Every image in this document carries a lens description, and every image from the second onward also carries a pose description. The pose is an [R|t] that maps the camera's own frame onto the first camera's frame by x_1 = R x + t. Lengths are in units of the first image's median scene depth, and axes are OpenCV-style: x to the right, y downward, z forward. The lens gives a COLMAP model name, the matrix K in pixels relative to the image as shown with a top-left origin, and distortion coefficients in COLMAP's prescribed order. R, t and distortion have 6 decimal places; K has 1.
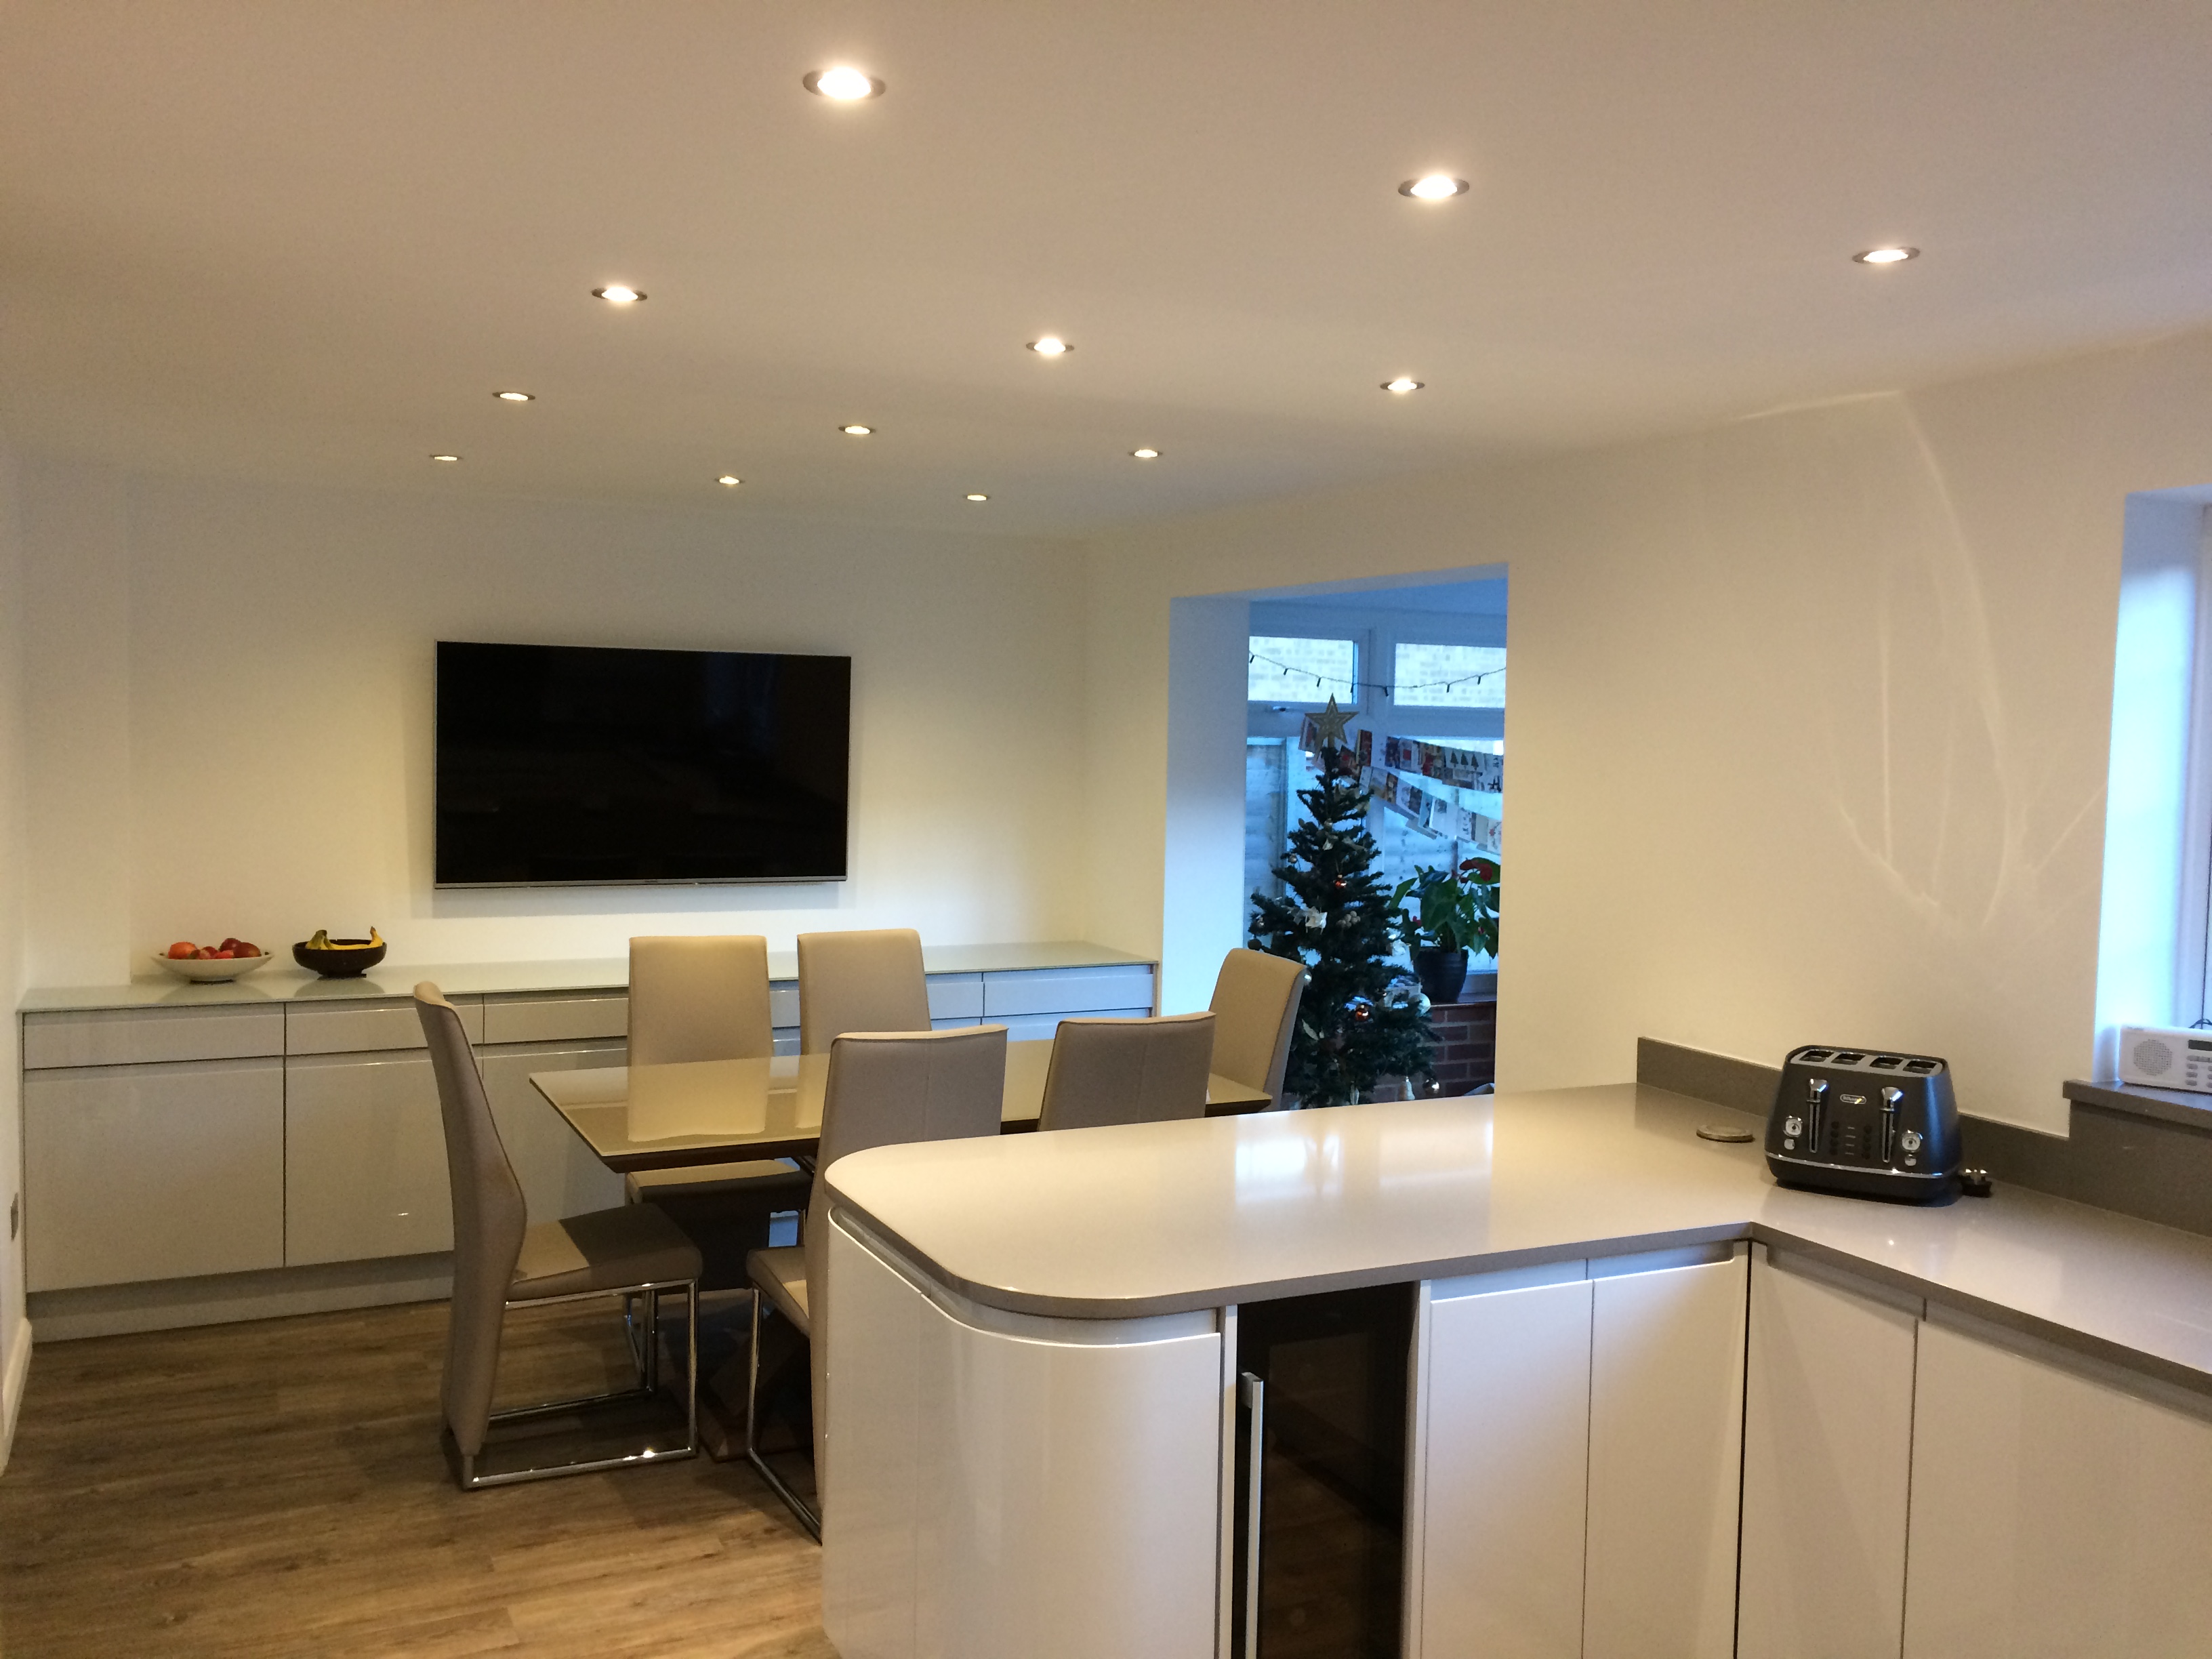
lens RADIAL K [[1867.3, 0, 1124.9], [0, 1867.3, 838.7], [0, 0, 1]] dist [0.014773, 0.005726]
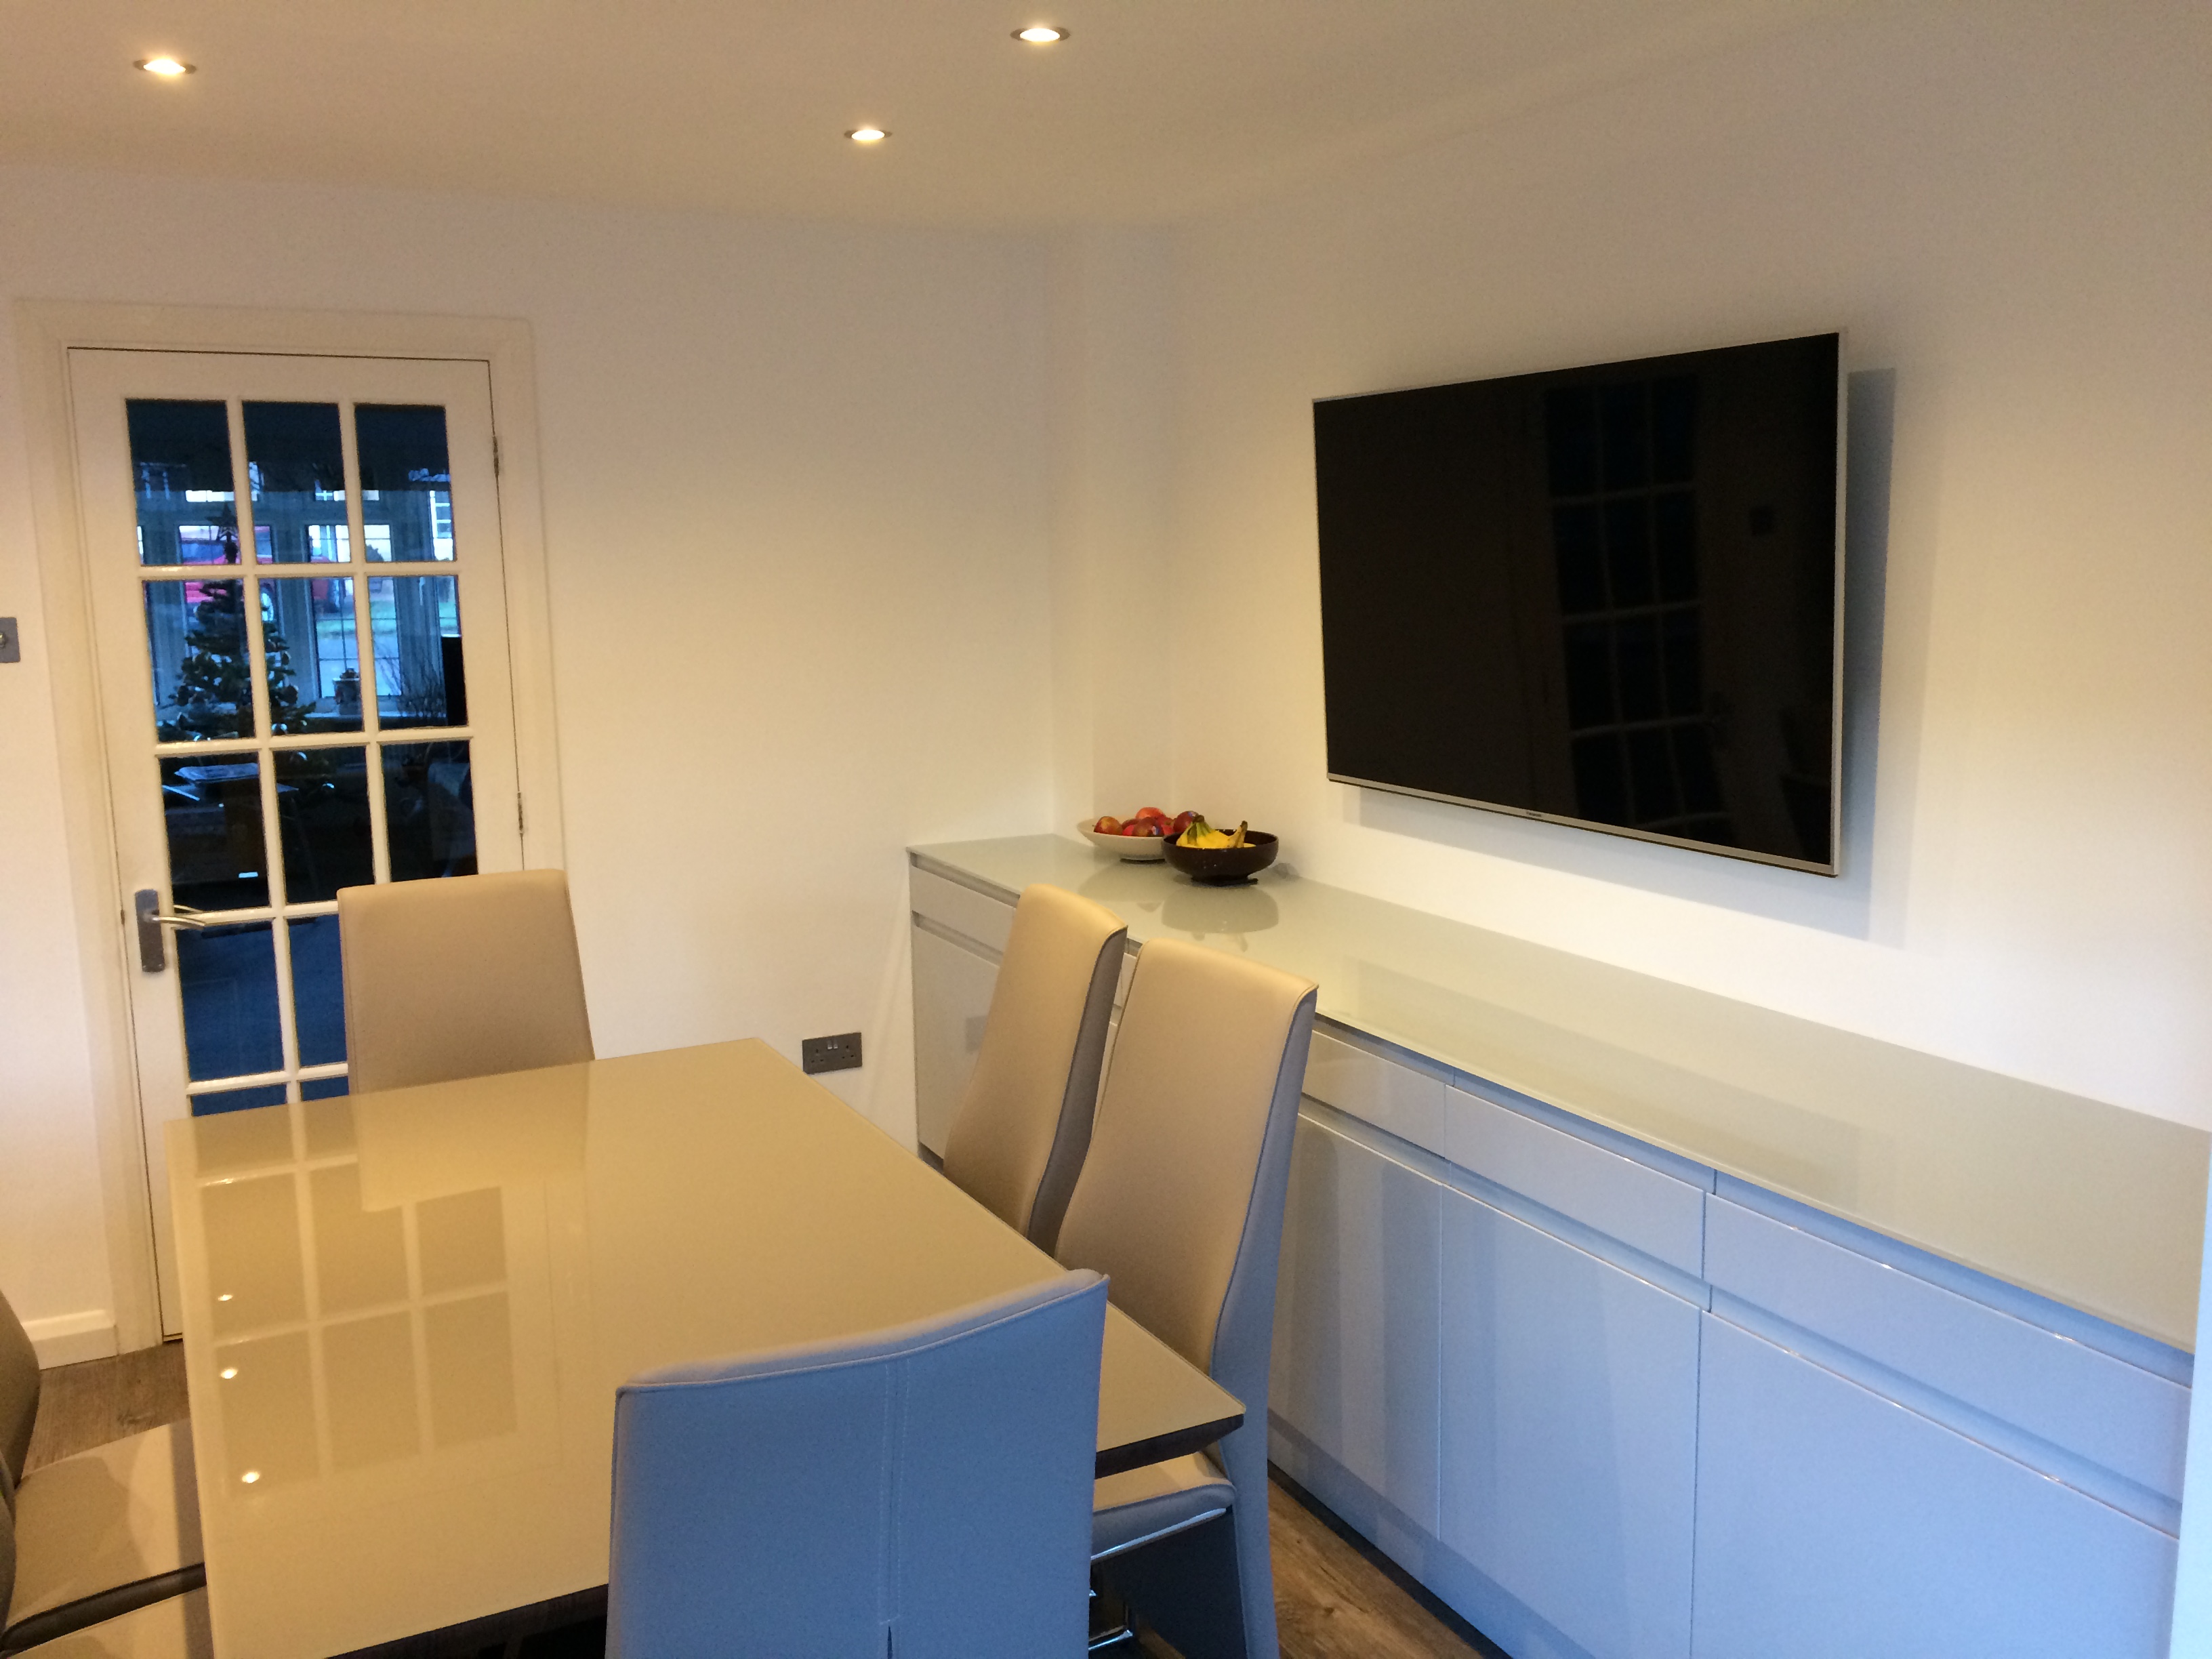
lens RADIAL K [[1850.7, 0, 1107.5], [0, 1850.7, 855.3], [0, 0, 1]] dist [0.001180, -0.001521]
pose [[0.039131, 0.146365, -0.988456, 0.296126], [-0.051894, 0.988177, 0.144269, -0.039740], [0.997886, 0.045650, 0.046264, 0.944709]]
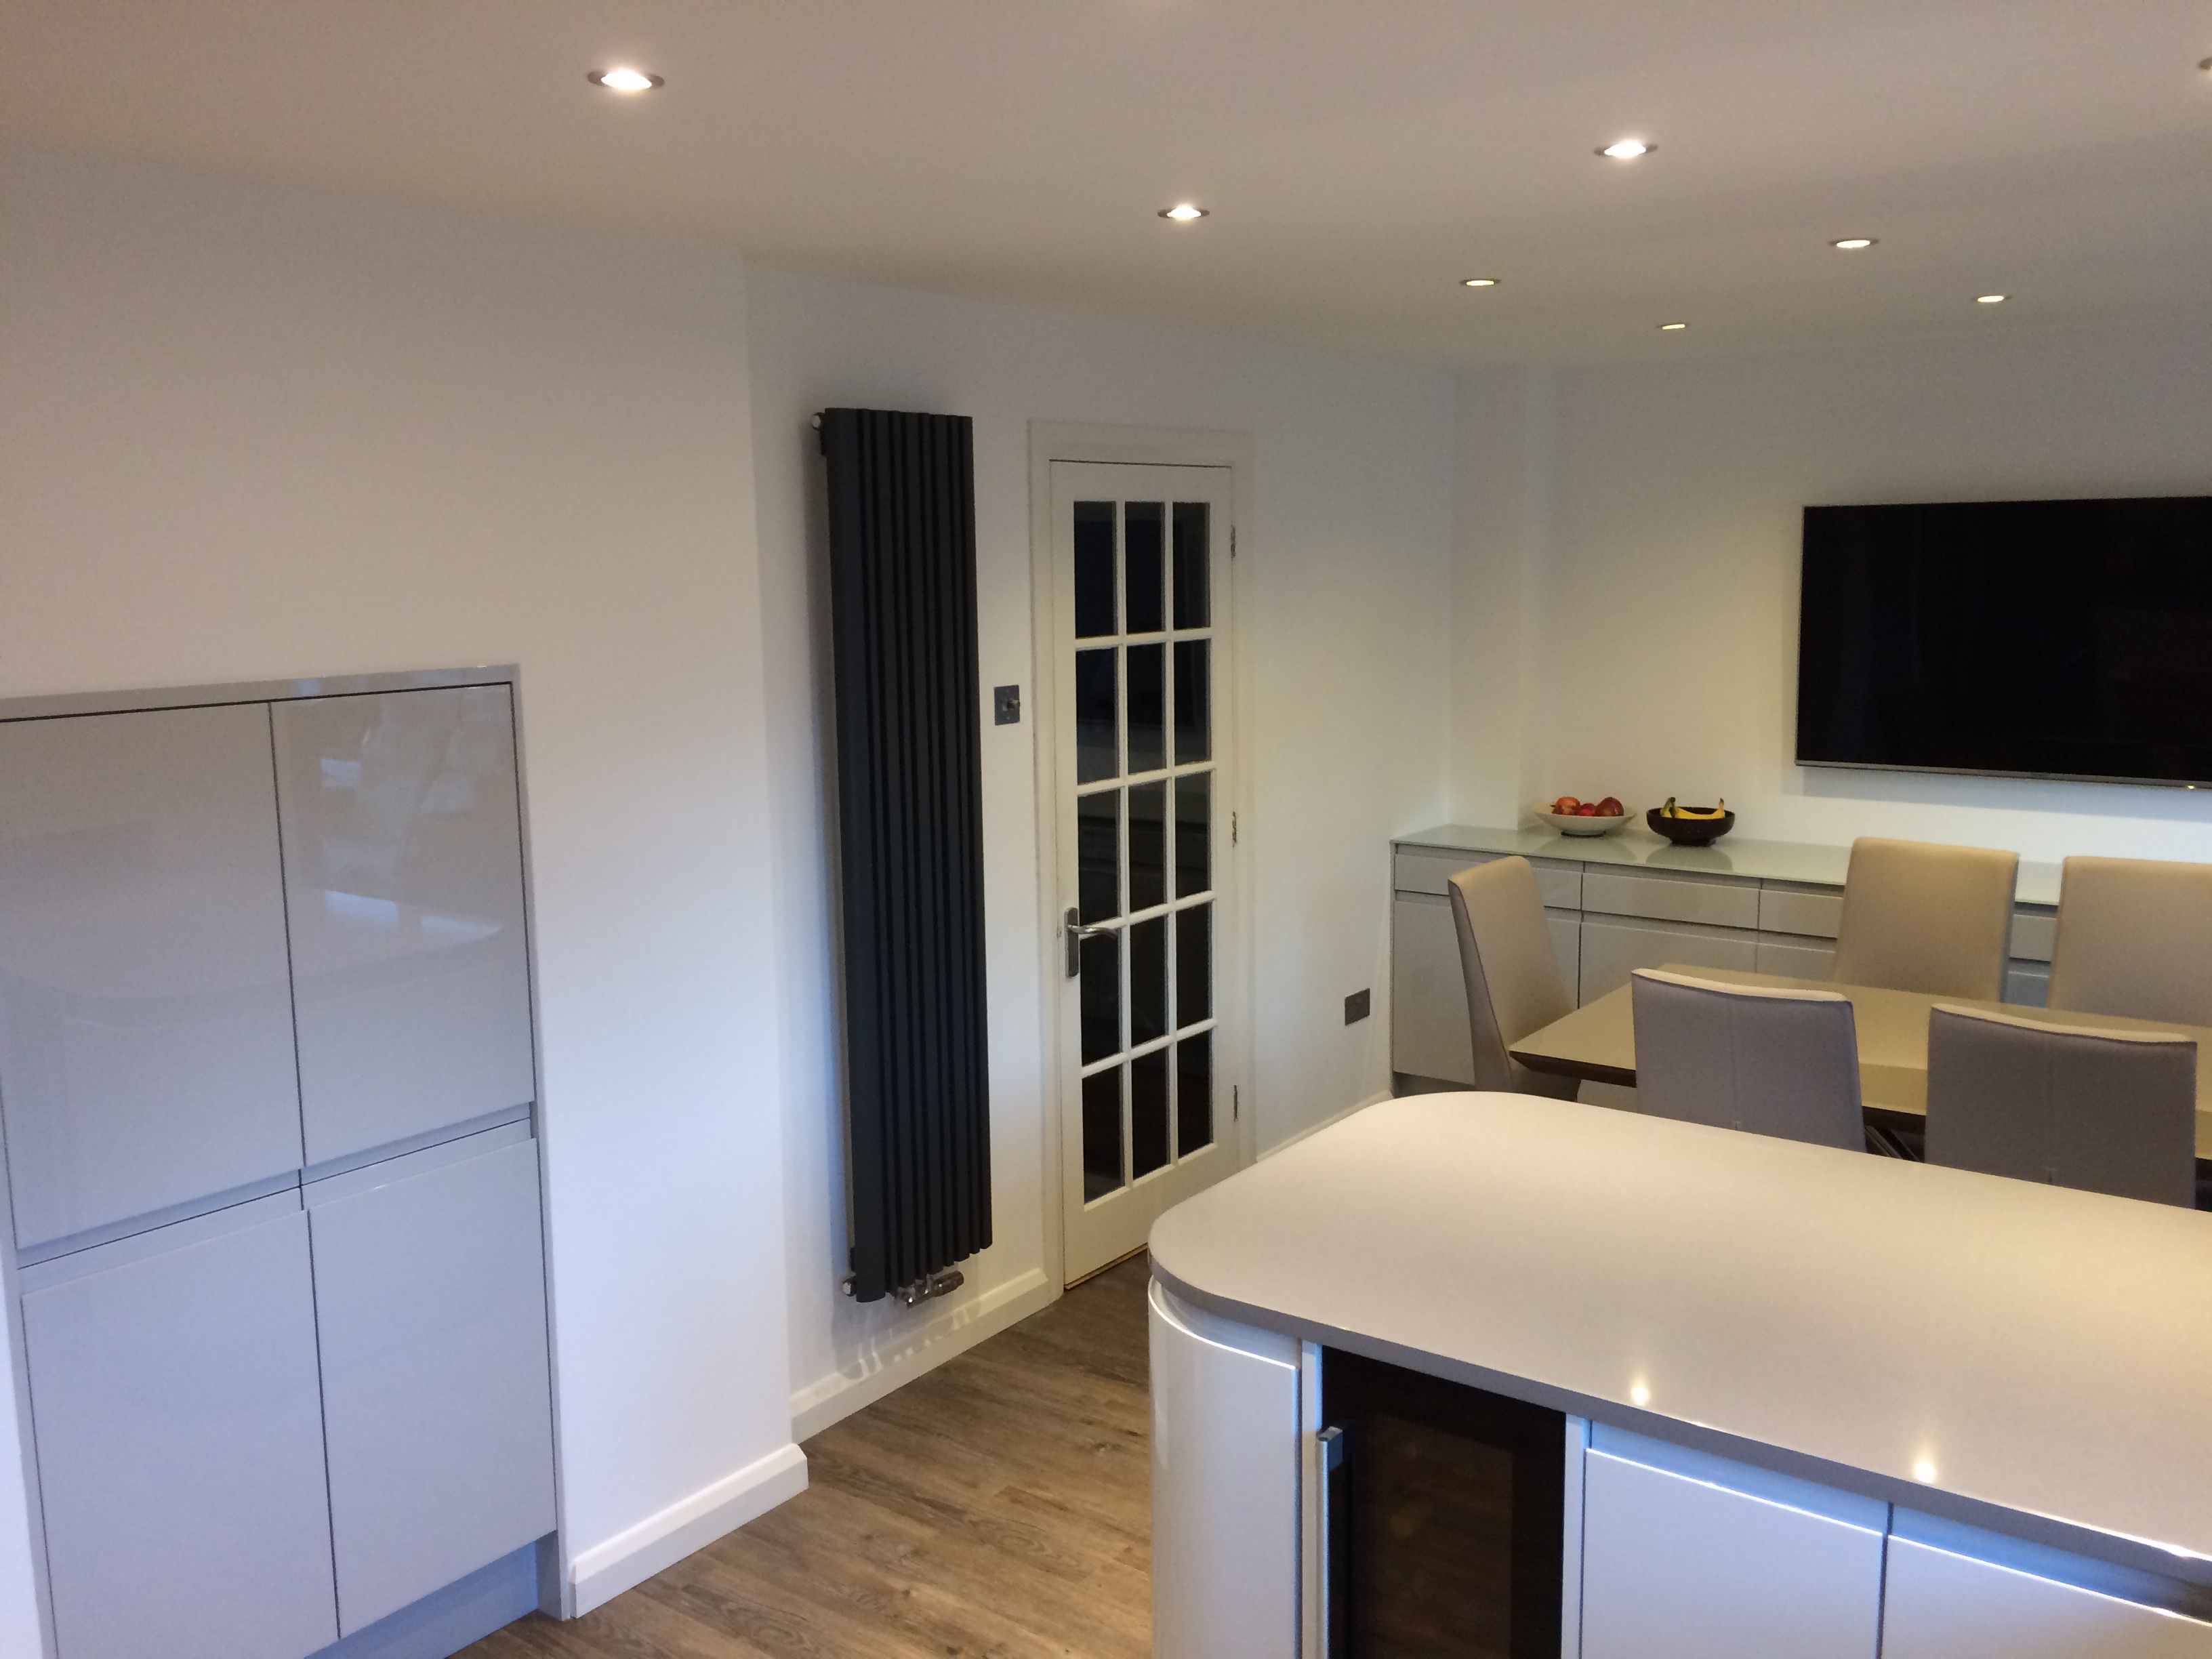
lens RADIAL K [[1867.3, 0, 1124.9], [0, 1867.3, 838.7], [0, 0, 1]] dist [0.014773, 0.005726]
pose [[0.473612, 0.107881, -0.874101, 0.336713], [-0.031072, 0.993899, 0.105831, -0.028521], [0.880185, -0.022963, 0.474074, 0.246603]]
